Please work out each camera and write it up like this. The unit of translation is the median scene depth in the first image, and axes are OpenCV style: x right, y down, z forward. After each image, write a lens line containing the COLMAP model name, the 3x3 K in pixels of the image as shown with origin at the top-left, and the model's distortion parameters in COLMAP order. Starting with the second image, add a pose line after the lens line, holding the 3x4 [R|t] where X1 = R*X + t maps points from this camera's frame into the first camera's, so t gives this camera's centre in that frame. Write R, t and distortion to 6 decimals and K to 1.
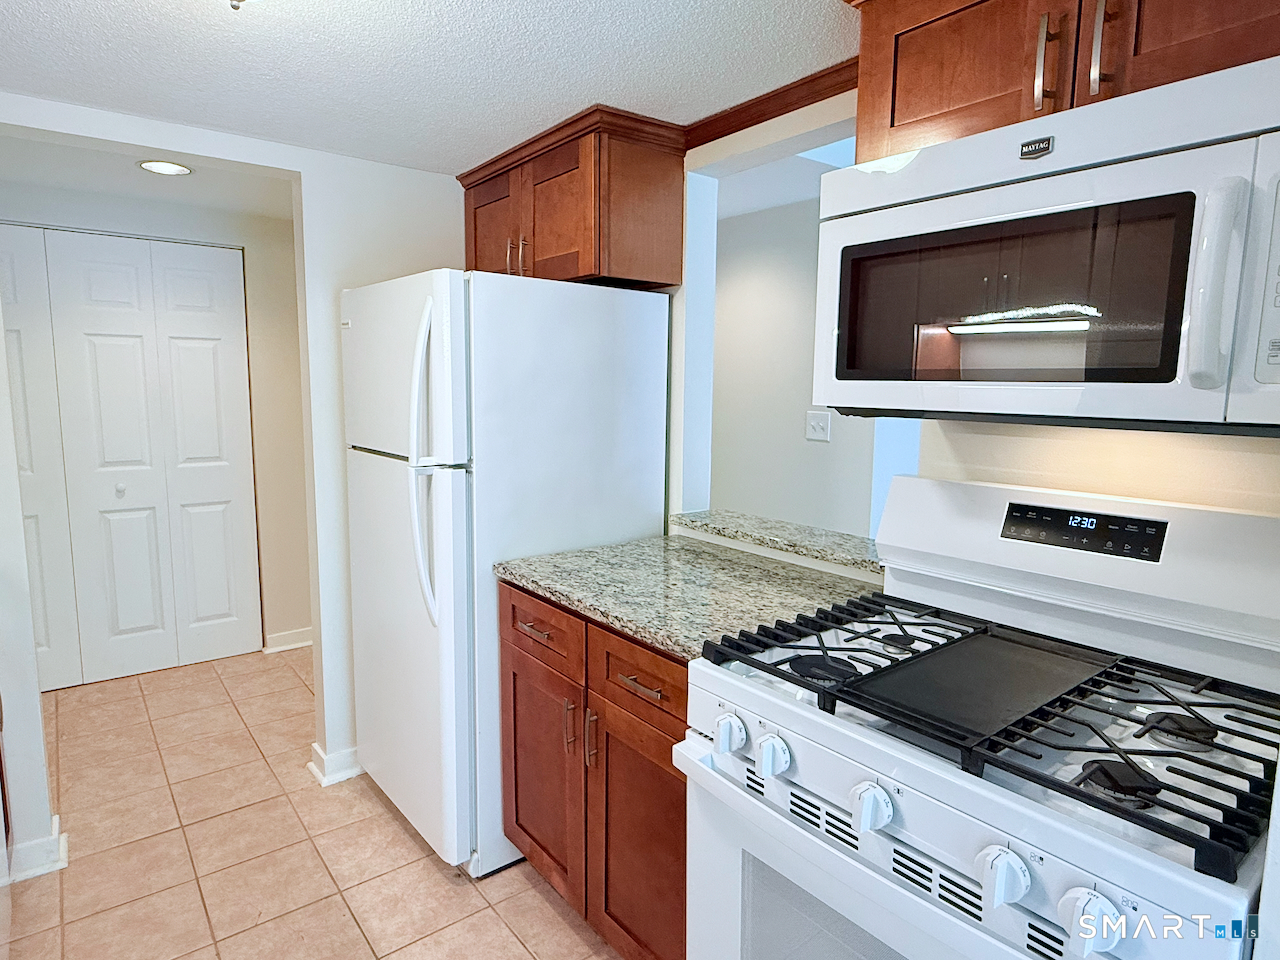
lens RADIAL K [[768.7, 0, 633.0], [0, 768.7, 483.4], [0, 0, 1]] dist [-0.001193, 0.000143]
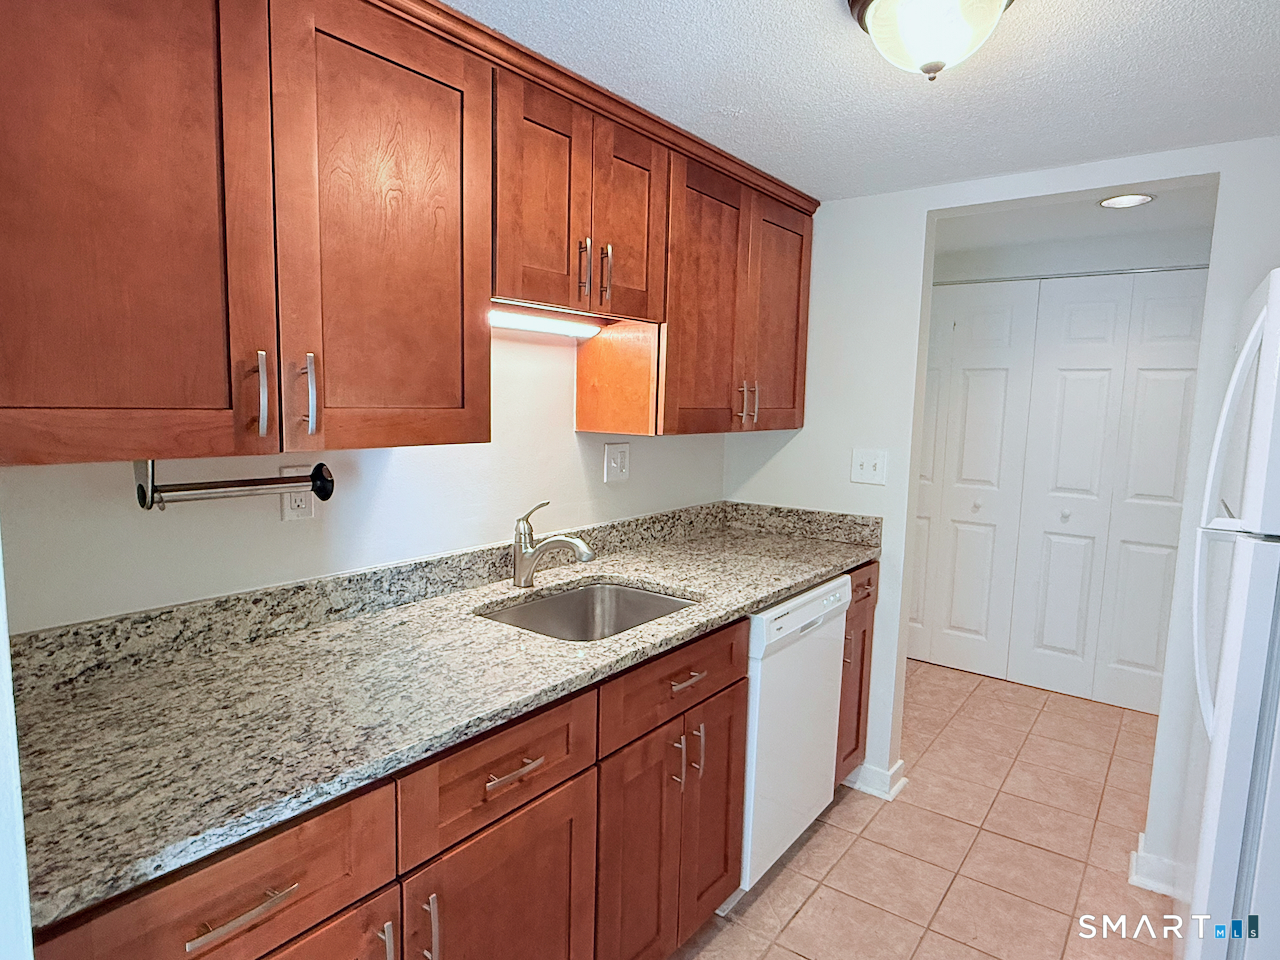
lens RADIAL K [[768.7, 0, 634.9], [0, 768.7, 481.9], [0, 0, 1]] dist [-0.001193, 0.000143]
pose [[0.235159, 0.106826, -0.966069, 0.229303], [-0.154609, 0.985398, 0.071328, -0.022154], [0.959581, 0.132589, 0.248241, 0.177249]]
